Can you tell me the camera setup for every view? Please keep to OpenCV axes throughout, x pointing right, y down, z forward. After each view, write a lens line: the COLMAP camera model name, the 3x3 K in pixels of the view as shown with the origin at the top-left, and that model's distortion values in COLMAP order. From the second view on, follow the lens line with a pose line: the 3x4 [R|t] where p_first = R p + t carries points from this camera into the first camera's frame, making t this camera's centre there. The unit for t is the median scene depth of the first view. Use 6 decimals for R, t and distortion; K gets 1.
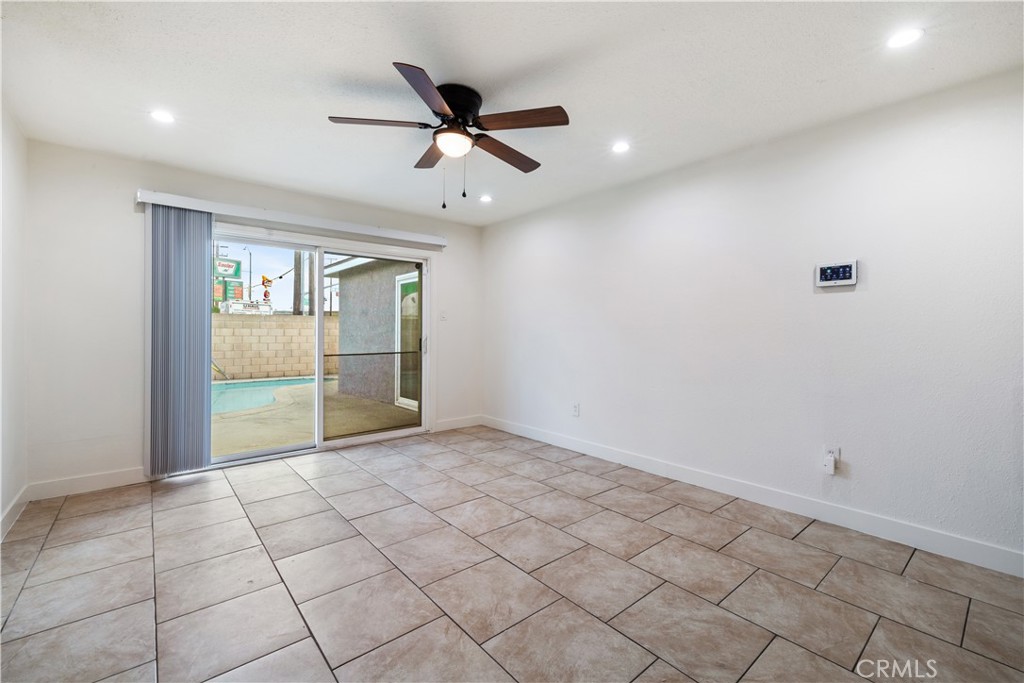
lens RADIAL K [[432.1, 0, 503.4], [0, 432.1, 337.2], [0, 0, 1]] dist [0.004667, -0.000185]
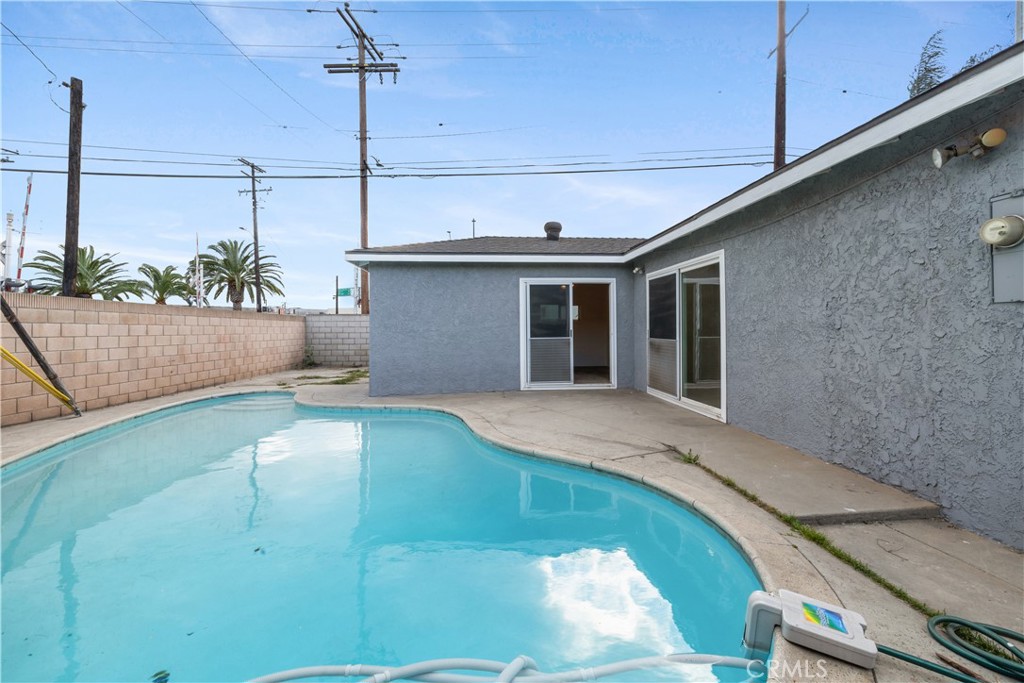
lens RADIAL K [[432.1, 0, 509.3], [0, 432.1, 335.0], [0, 0, 1]] dist [0.004667, -0.000185]
pose [[0.599624, -0.011519, 0.800199, -0.155647], [0.012737, 0.999907, 0.004850, -0.000193], [-0.800180, 0.007284, 0.599715, 0.045917]]
